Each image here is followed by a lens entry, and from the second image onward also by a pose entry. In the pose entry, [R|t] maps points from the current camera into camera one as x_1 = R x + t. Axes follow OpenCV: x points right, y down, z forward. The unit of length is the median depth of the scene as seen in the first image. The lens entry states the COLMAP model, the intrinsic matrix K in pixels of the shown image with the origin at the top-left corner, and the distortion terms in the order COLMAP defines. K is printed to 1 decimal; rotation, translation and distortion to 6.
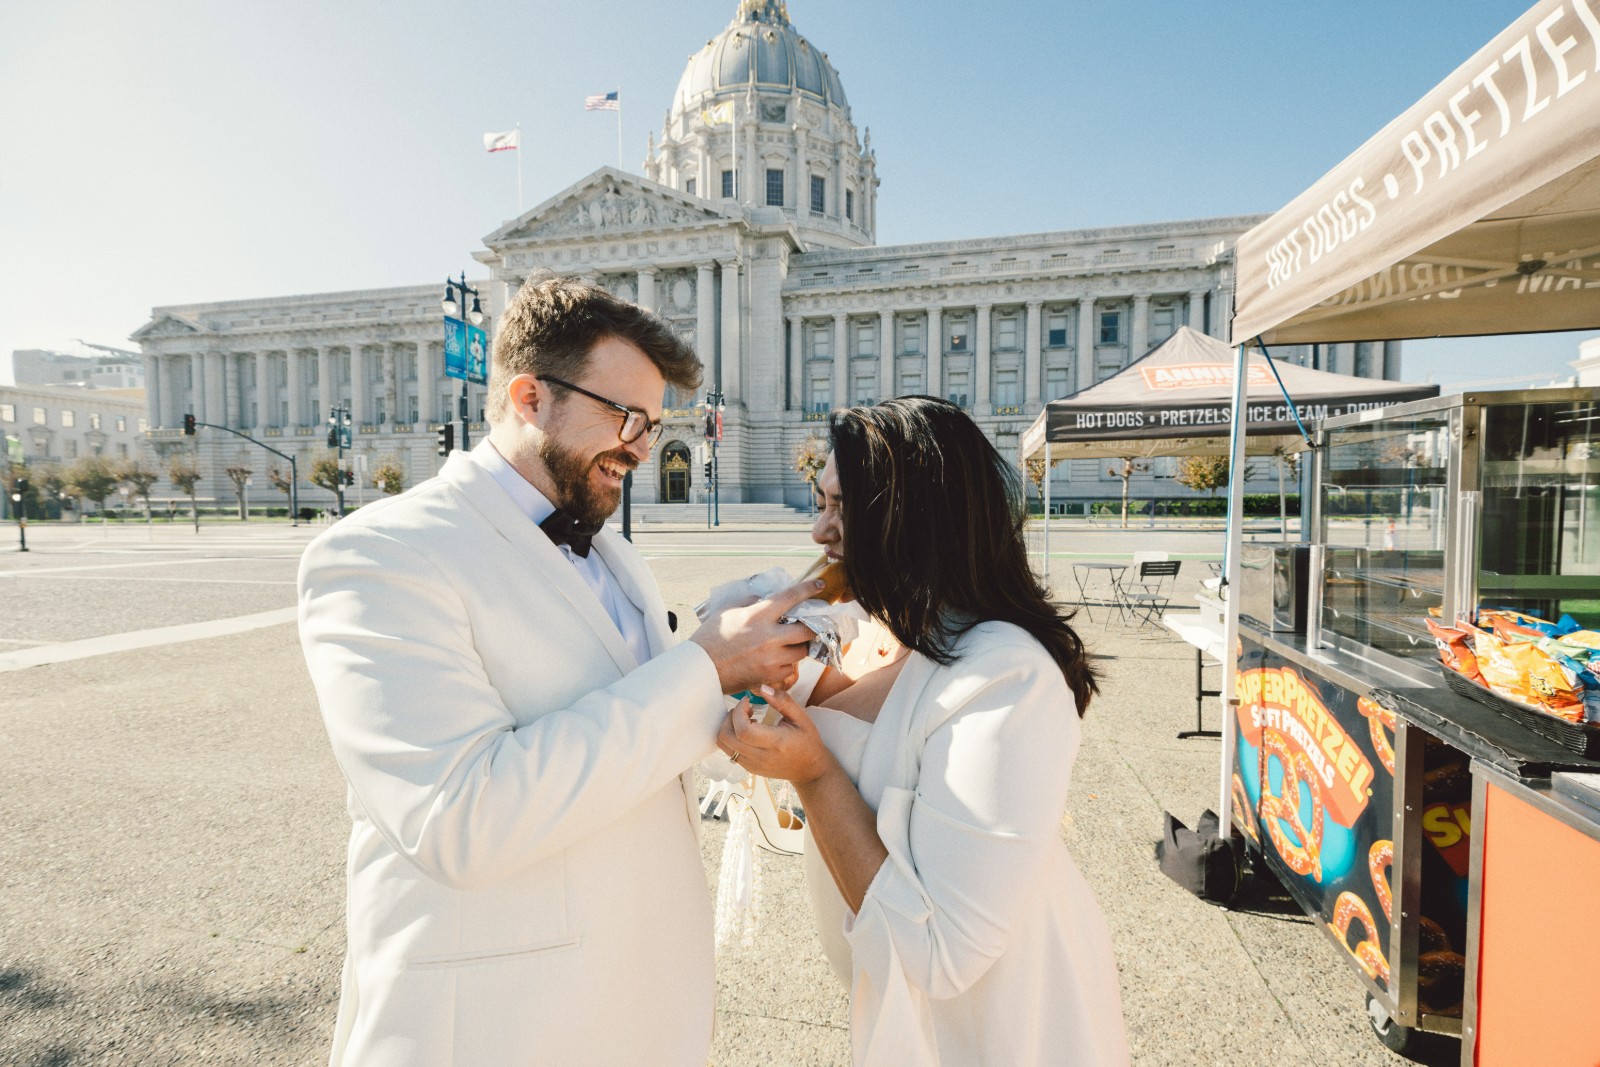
lens RADIAL K [[774.0, 0, 756.6], [0, 774.0, 528.3], [0, 0, 1]] dist [0.000255, 0.000062]
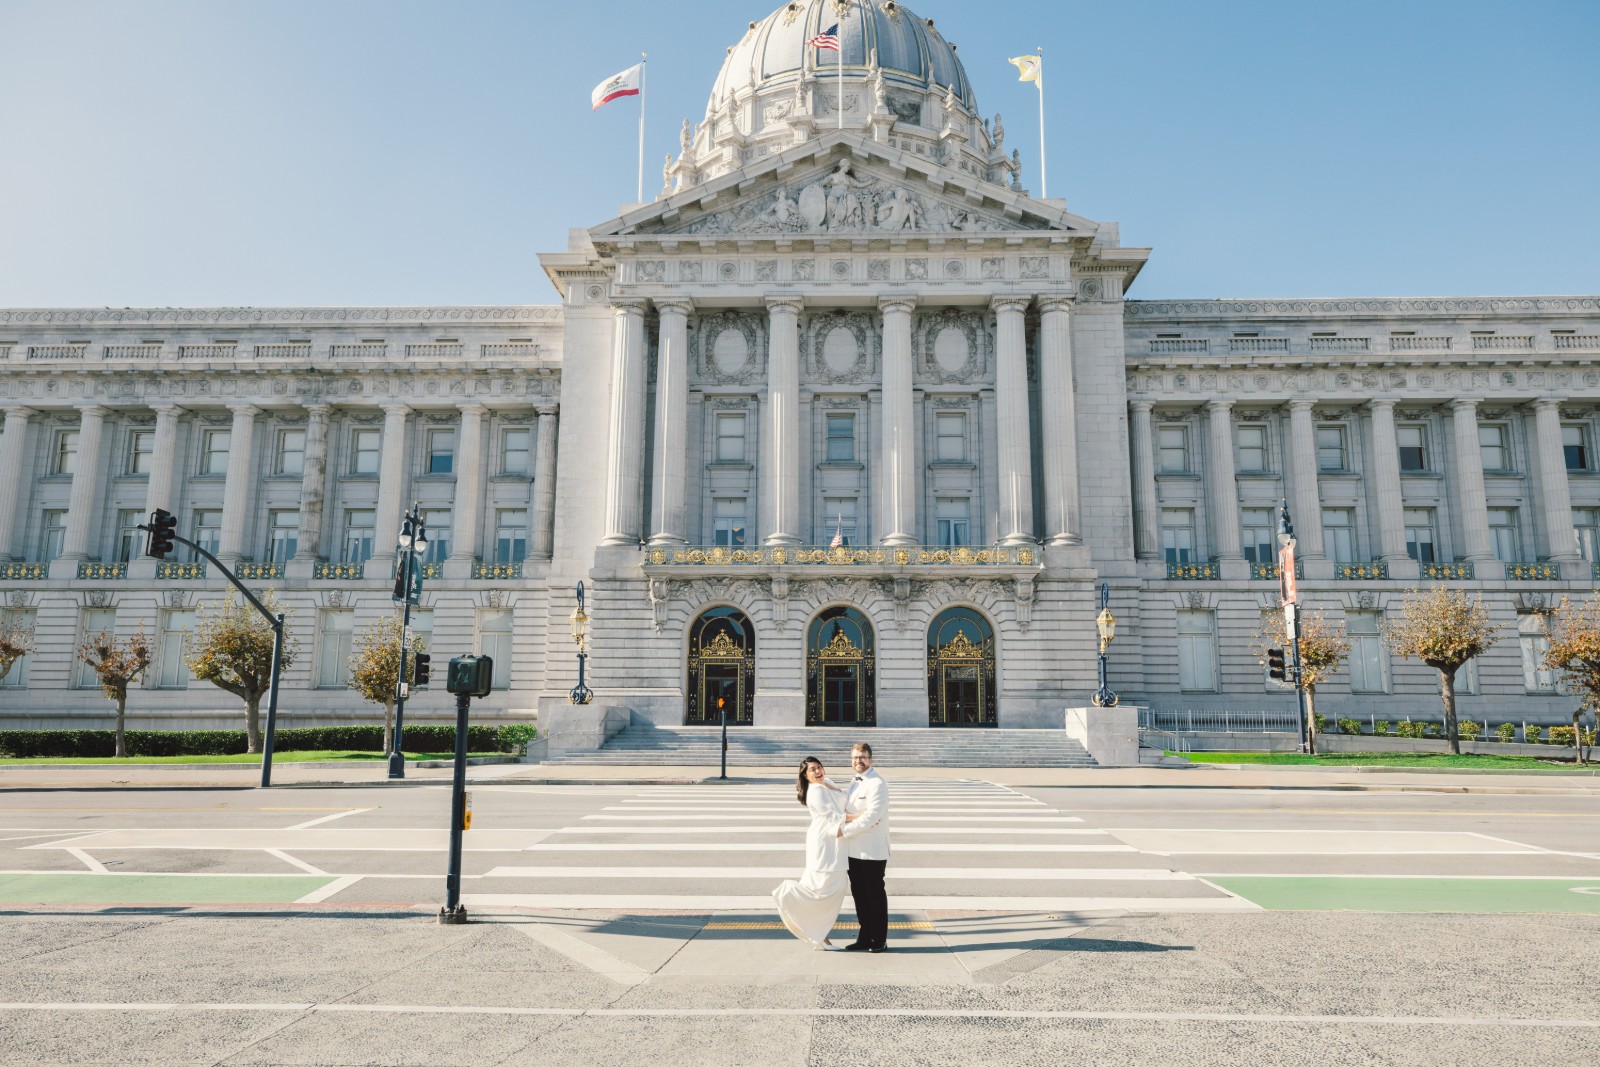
lens RADIAL K [[1170.7, 0, 799.8], [0, 1170.7, 473.0], [0, 0, 1]] dist [0.013362, 0.002297]
pose [[0.976723, 0.051475, 0.208236, -0.382003], [-0.001009, 0.971871, -0.235511, -0.012103], [-0.214502, 0.229819, 0.949301, 0.228060]]
